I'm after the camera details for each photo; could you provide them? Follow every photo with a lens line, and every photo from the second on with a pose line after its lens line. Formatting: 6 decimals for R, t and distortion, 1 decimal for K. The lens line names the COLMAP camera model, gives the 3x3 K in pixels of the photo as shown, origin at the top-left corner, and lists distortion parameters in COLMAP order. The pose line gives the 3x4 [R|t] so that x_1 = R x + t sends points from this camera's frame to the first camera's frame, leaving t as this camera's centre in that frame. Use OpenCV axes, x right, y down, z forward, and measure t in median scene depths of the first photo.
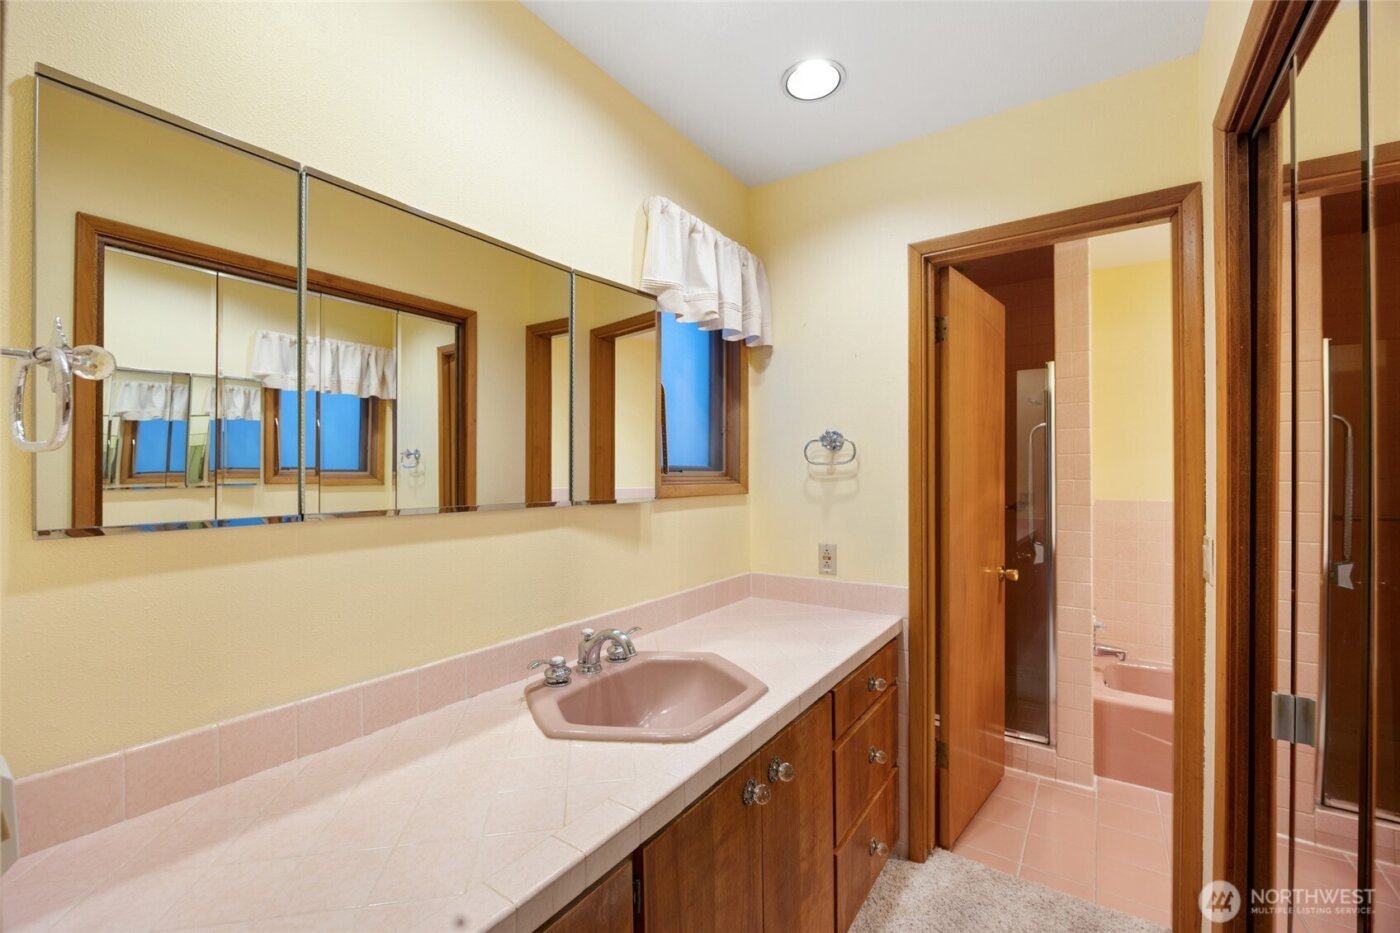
lens RADIAL K [[578.1, 0, 703.2], [0, 578.1, 466.3], [0, 0, 1]] dist [-0.015594, 0.000318]
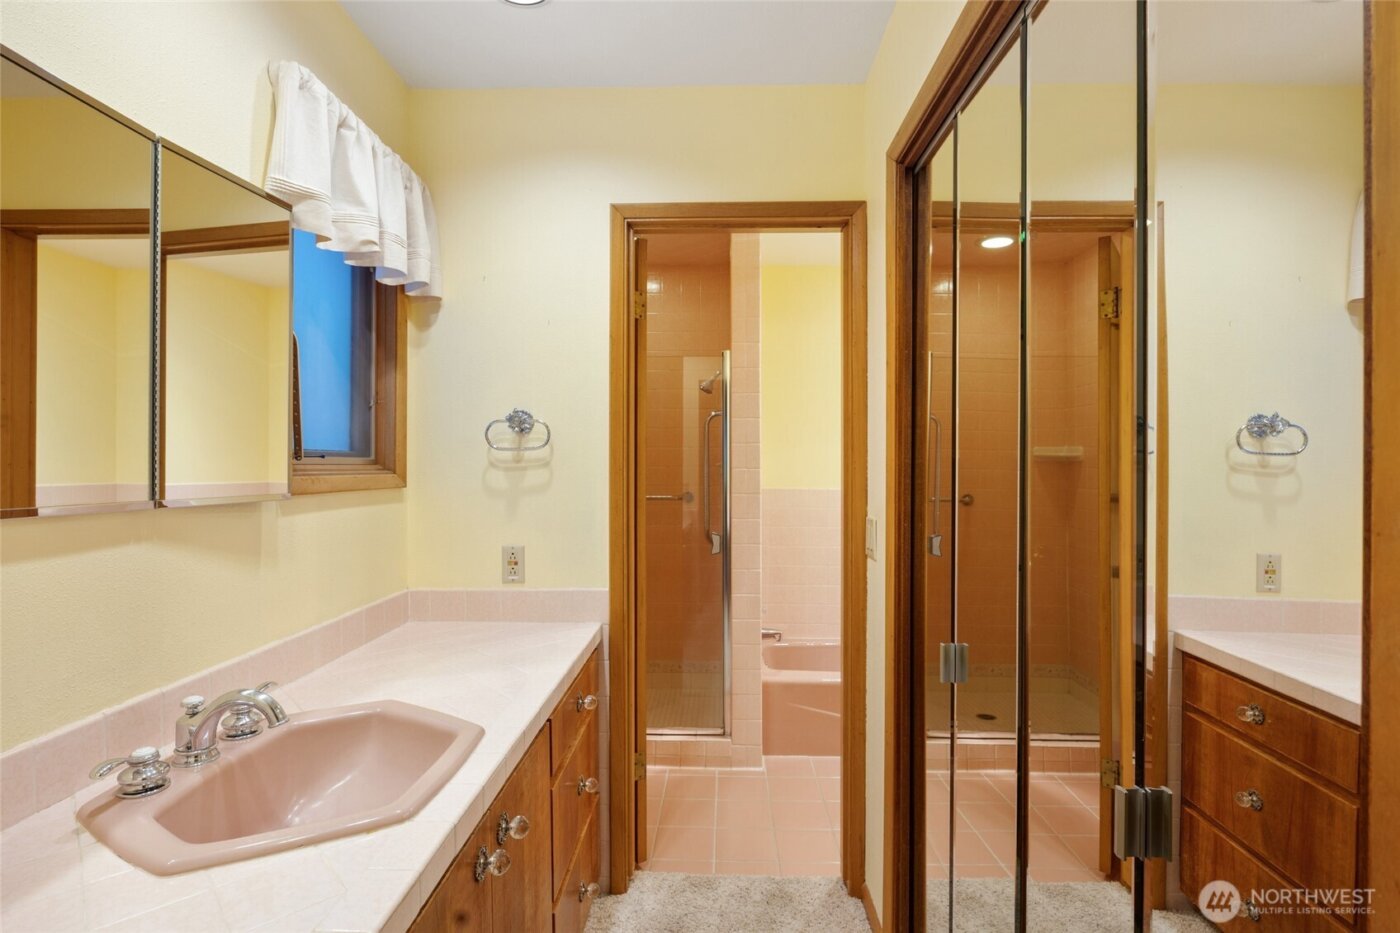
lens RADIAL K [[682.7, 0, 703.1], [0, 682.7, 458.1], [0, 0, 1]] dist [-0.012853, 0.001619]
pose [[0.840729, 0.006145, 0.541422, -0.101776], [-0.007574, 0.999971, 0.000410, 0.006582], [-0.541404, -0.004446, 0.840751, 0.038219]]
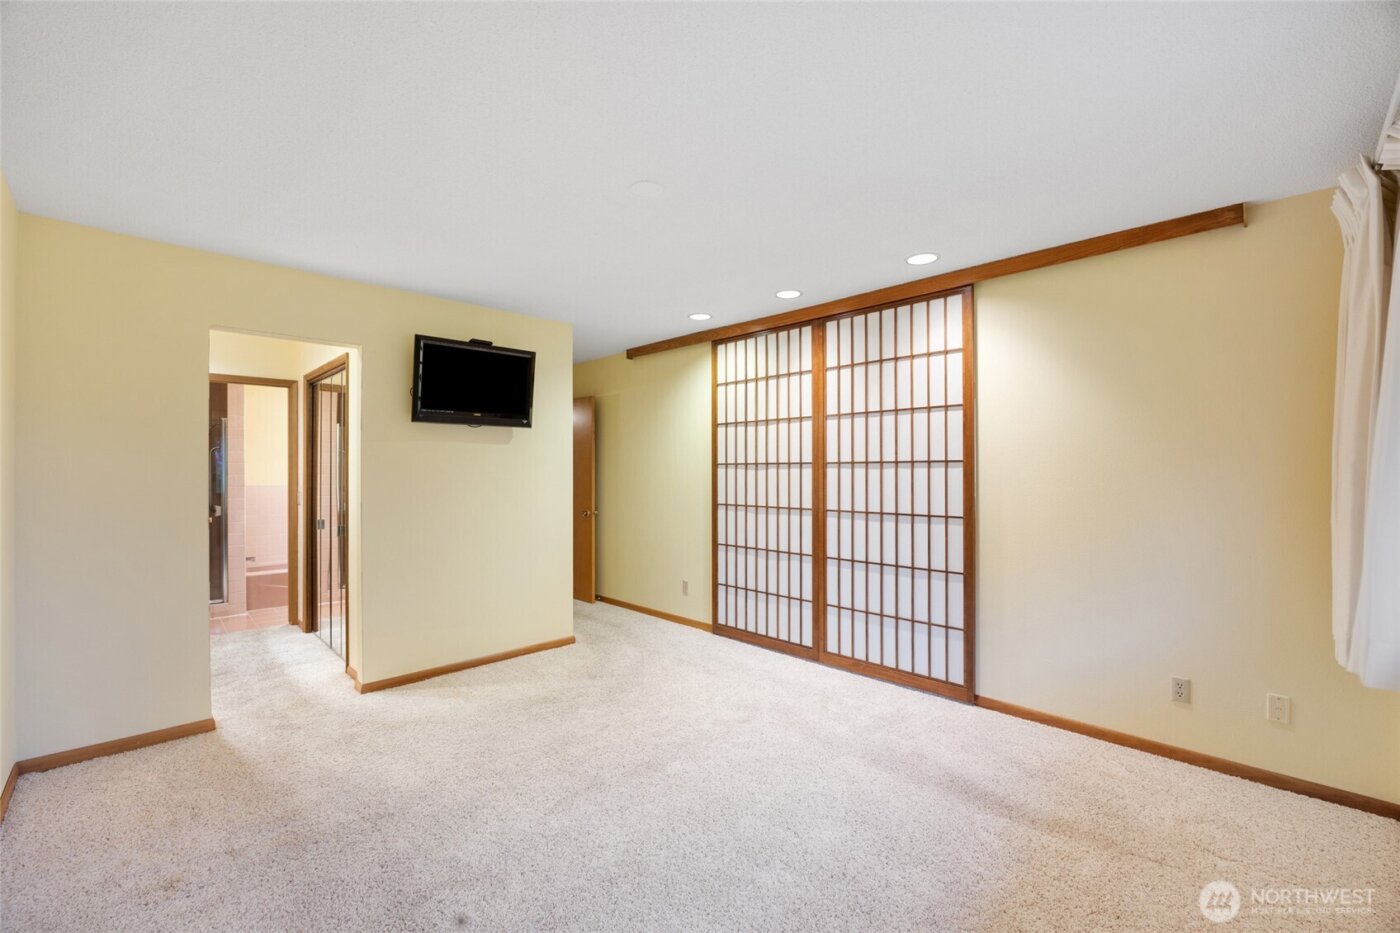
lens RADIAL K [[578.1, 0, 703.2], [0, 578.1, 466.3], [0, 0, 1]] dist [-0.015594, 0.000318]
pose [[0.183764, 0.006127, 0.982951, -1.633995], [-0.002720, 0.999980, -0.005725, -0.001996], [-0.982967, -0.001621, 0.183777, -1.599438]]
